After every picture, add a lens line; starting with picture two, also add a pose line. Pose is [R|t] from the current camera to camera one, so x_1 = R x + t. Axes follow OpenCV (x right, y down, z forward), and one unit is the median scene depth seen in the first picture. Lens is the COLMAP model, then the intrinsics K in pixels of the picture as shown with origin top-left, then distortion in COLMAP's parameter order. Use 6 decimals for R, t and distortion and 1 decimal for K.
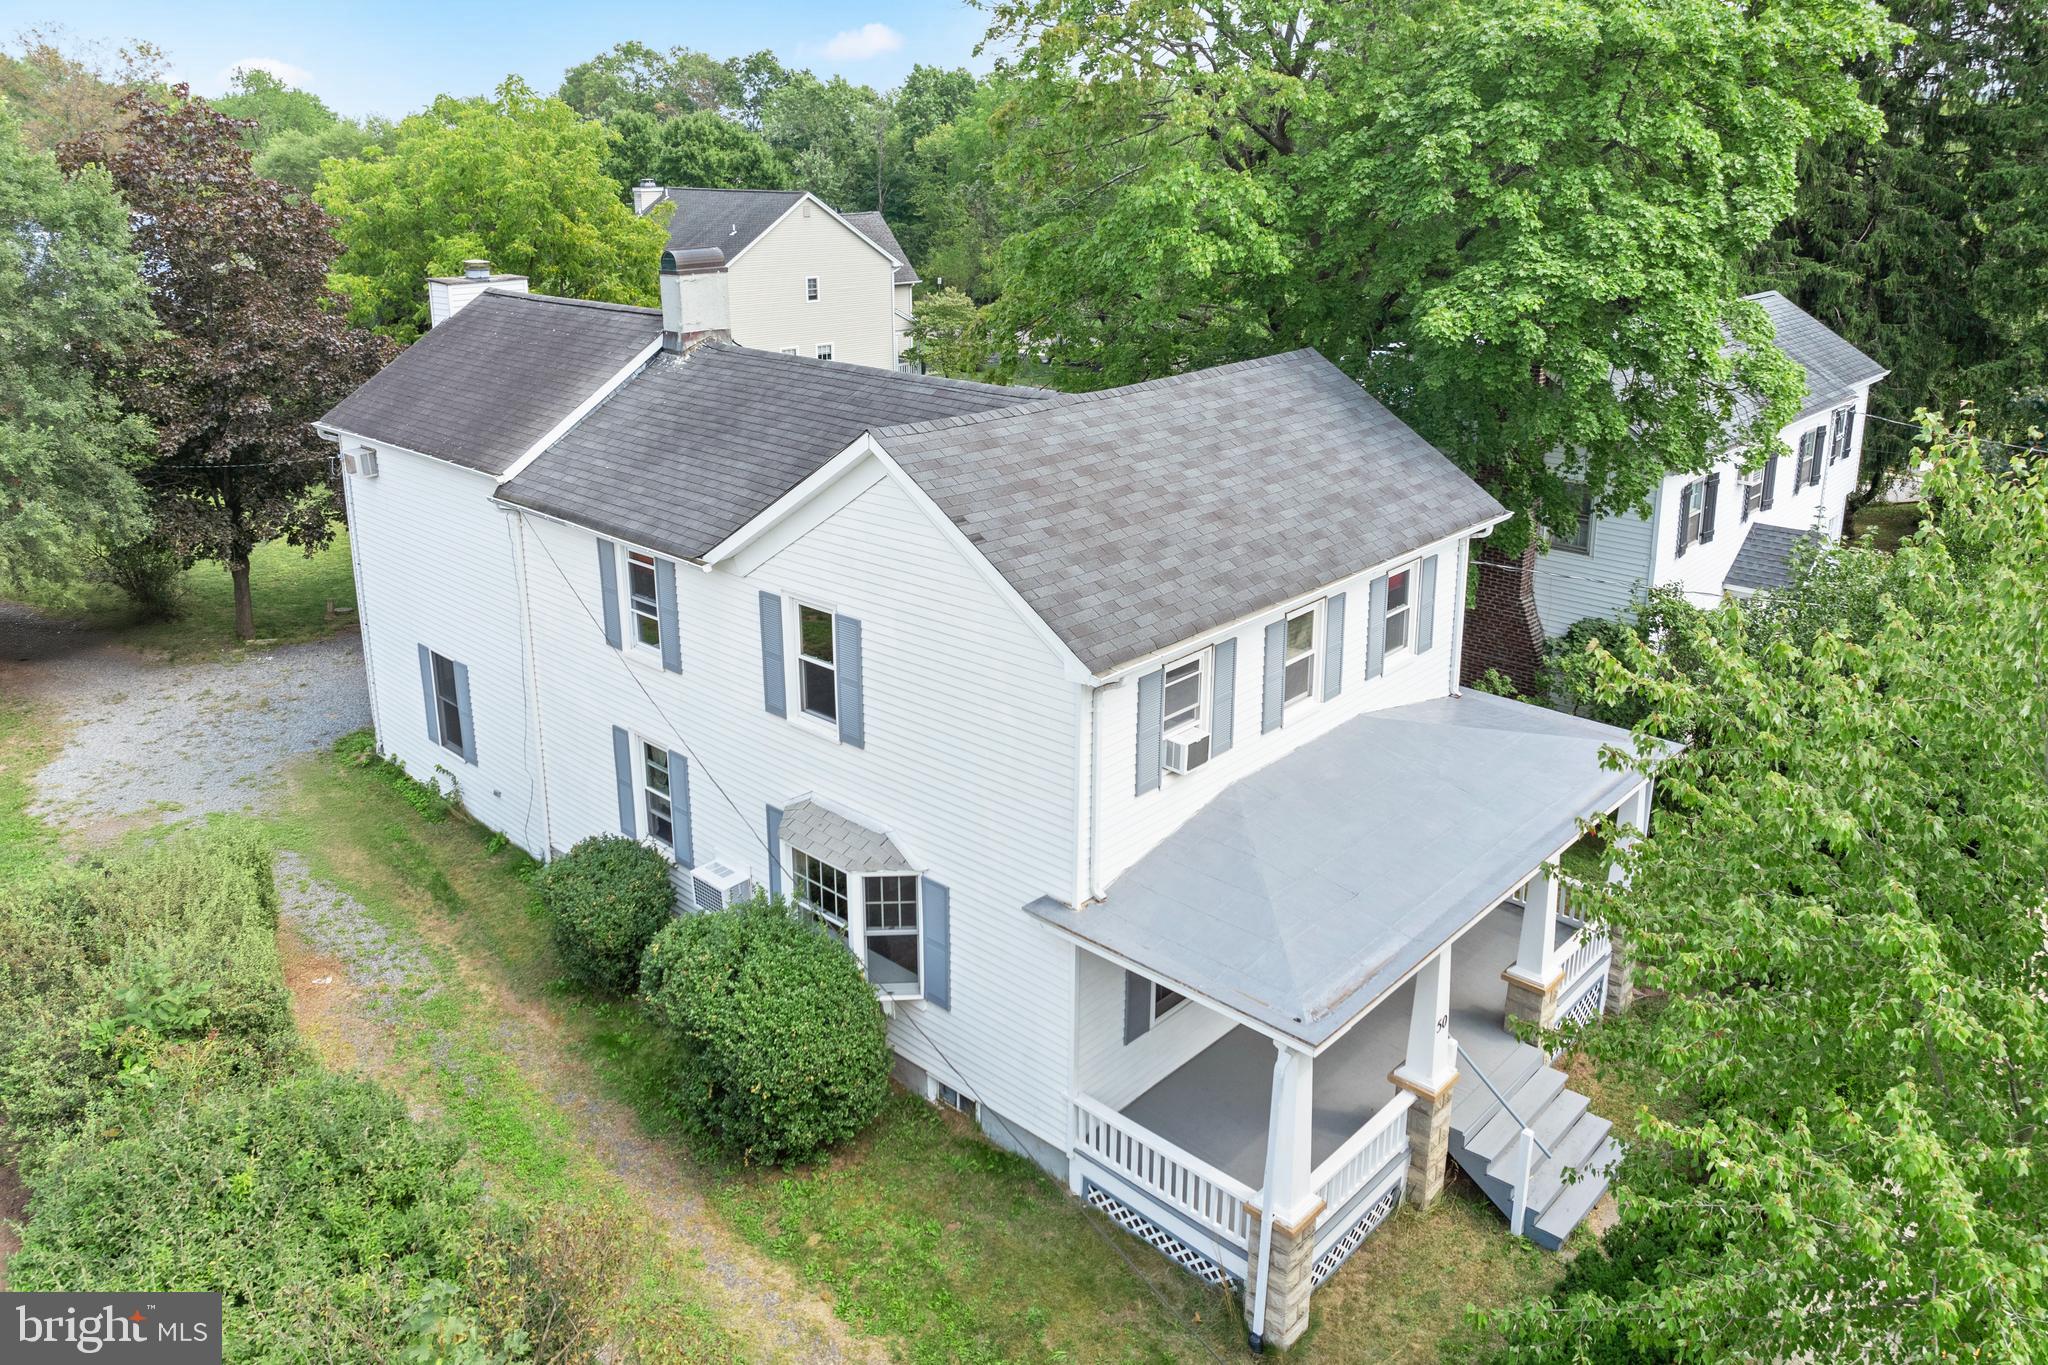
lens RADIAL K [[1505.4, 0, 1014.8], [0, 1505.4, 602.7], [0, 0, 1]] dist [-0.045326, 0.002345]
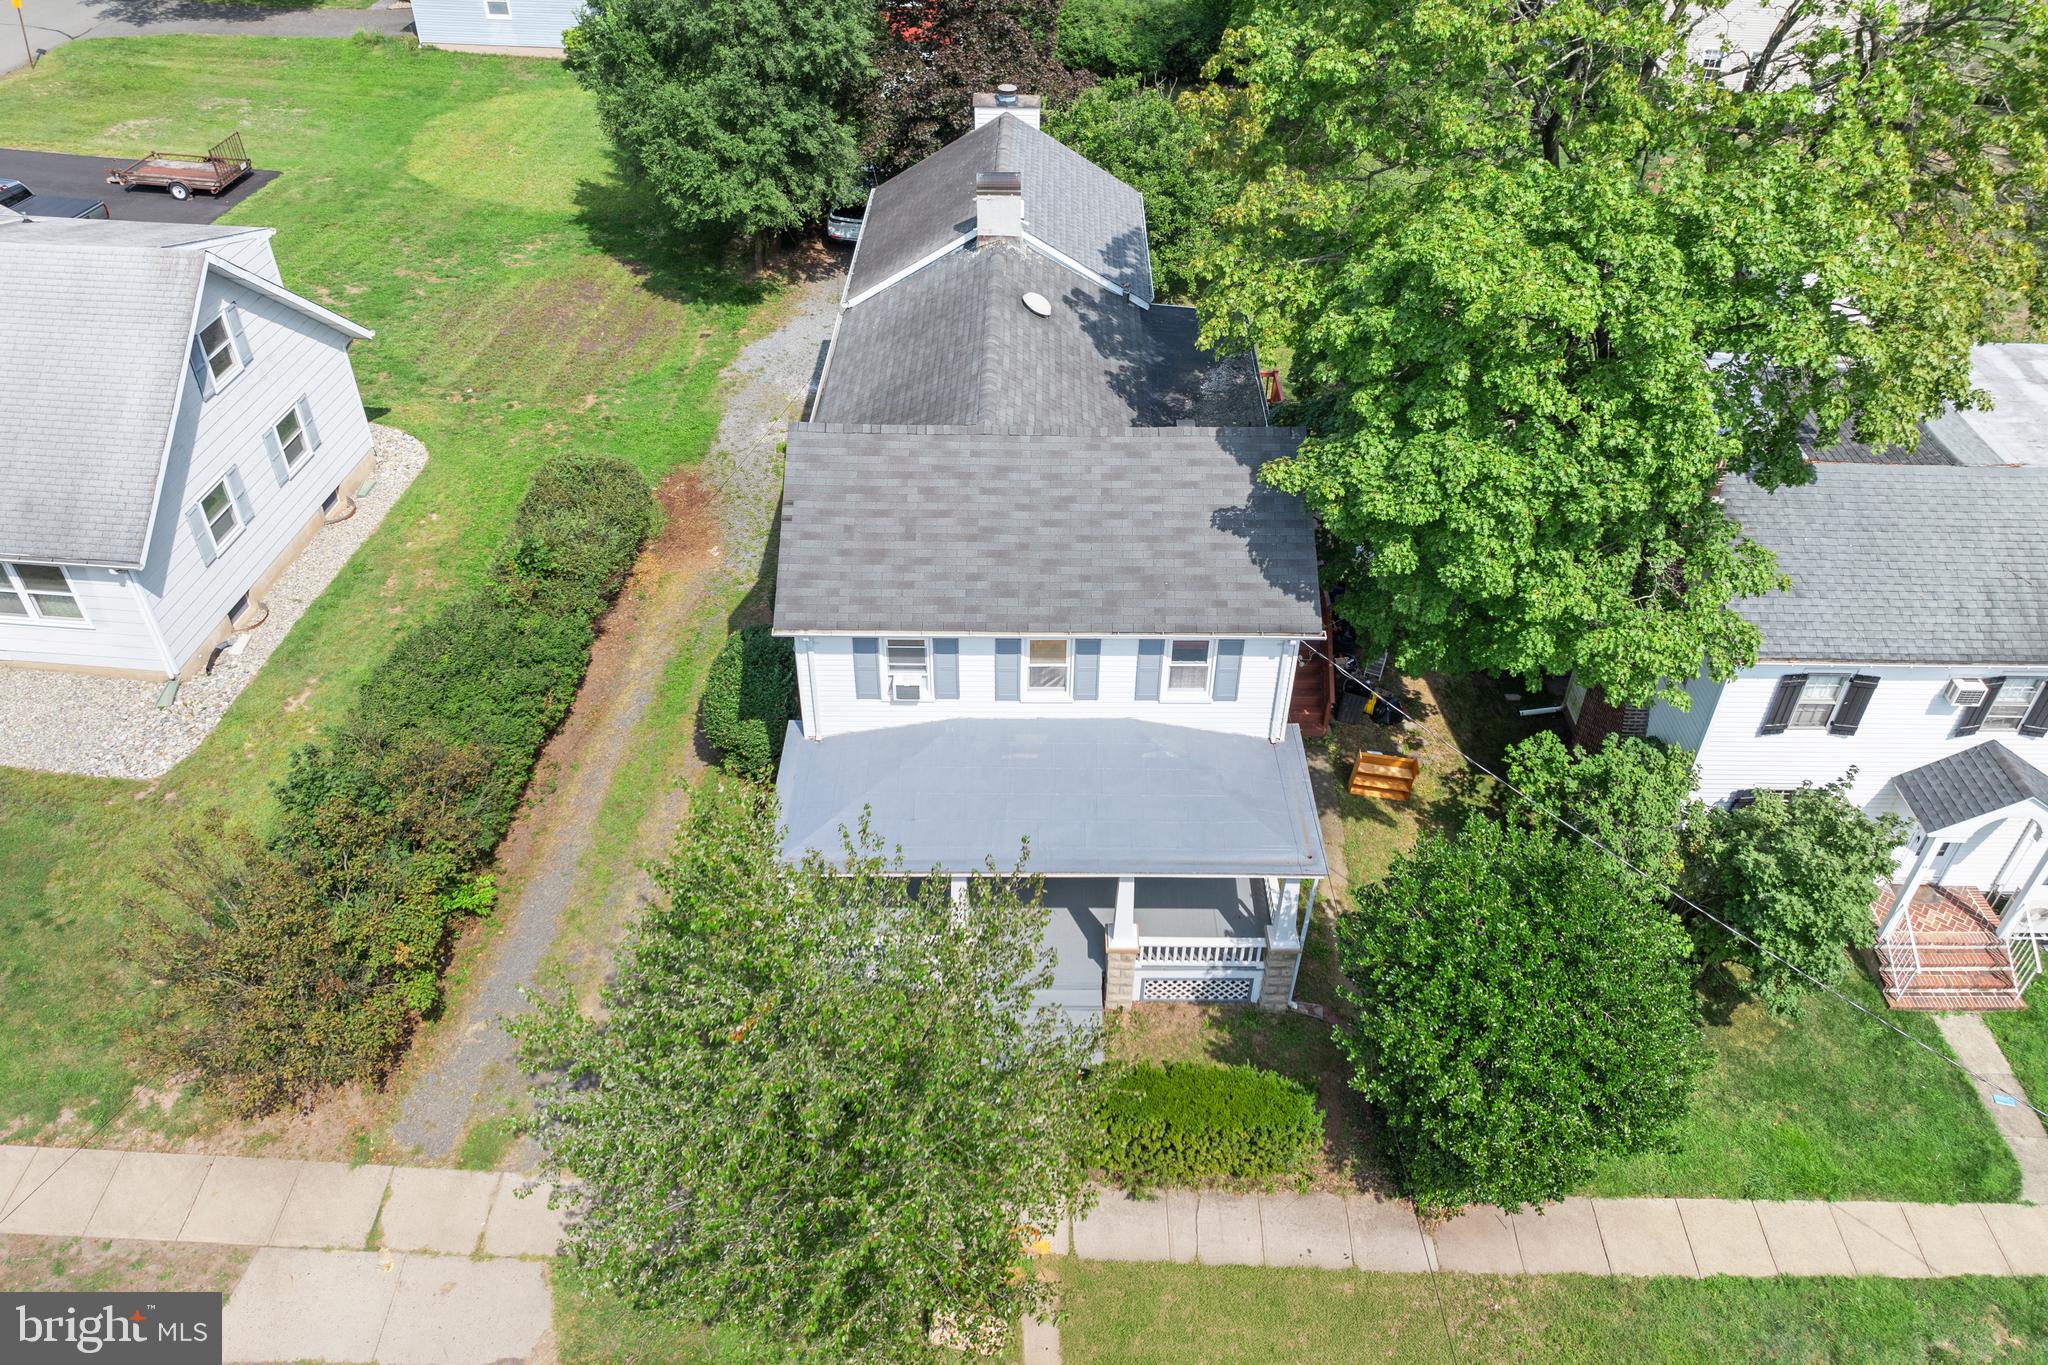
lens RADIAL K [[1505.4, 0, 1014.8], [0, 1505.4, 602.7], [0, 0, 1]] dist [-0.045326, 0.002345]
pose [[0.664959, 0.456374, -0.591230, 1.047491], [-0.217764, 0.875673, 0.431018, -0.659641], [0.714429, -0.157860, 0.681668, 0.039742]]
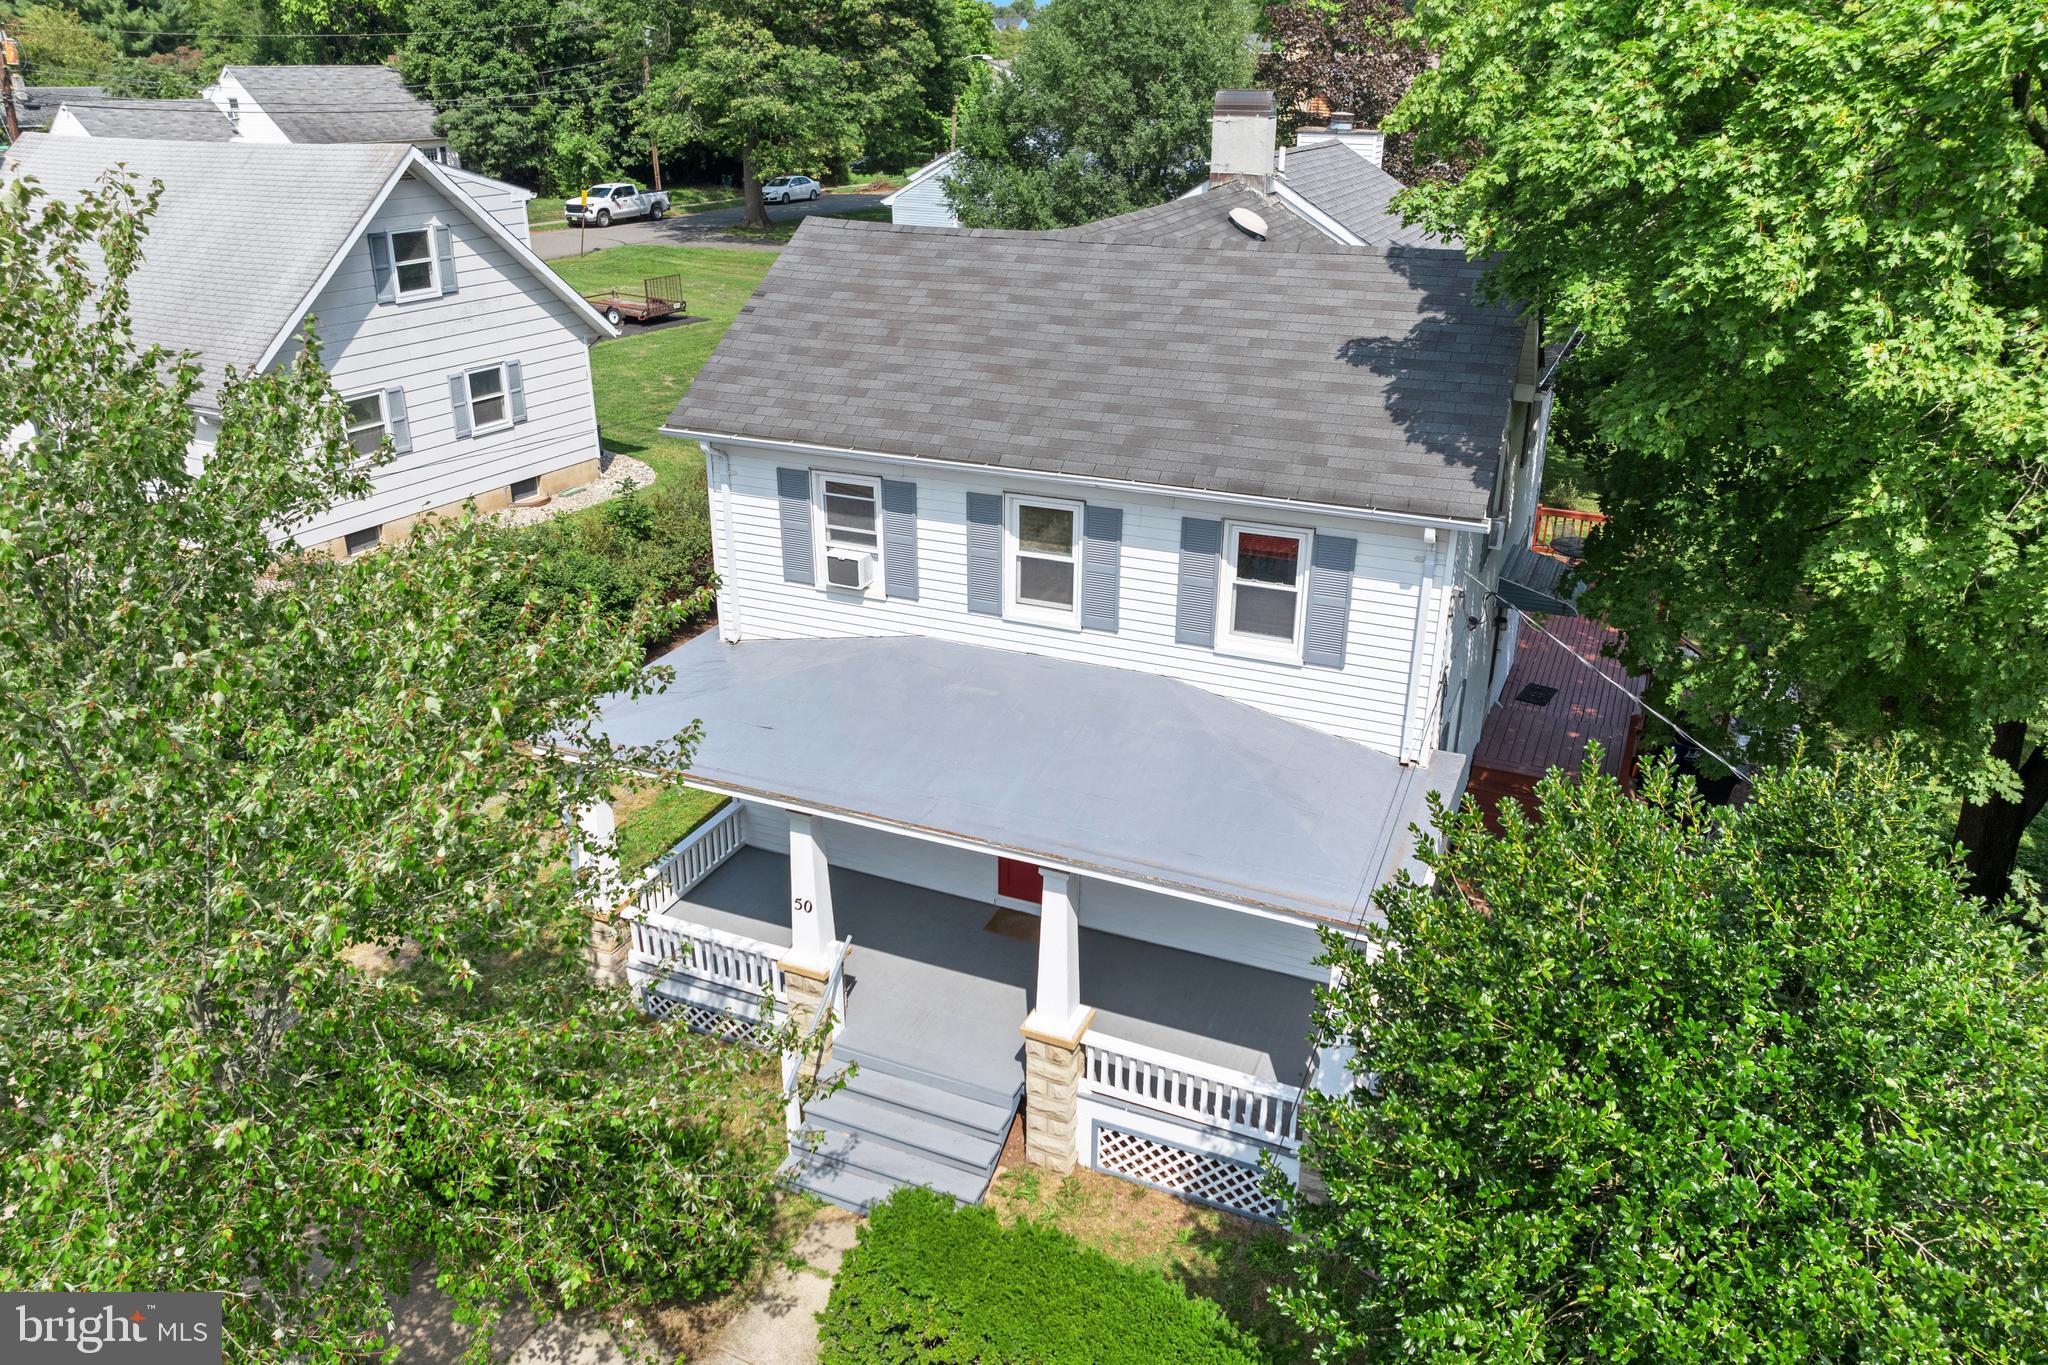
lens RADIAL K [[1430.0, 0, 1024.0], [0, 1430.0, 682.5], [0, 0, 1]] dist [-0.043177, -0.000569]
pose [[0.310919, 0.371714, -0.874733, 1.022394], [-0.272594, 0.916559, 0.292596, -0.147585], [0.910506, 0.147473, 0.386303, 0.734562]]
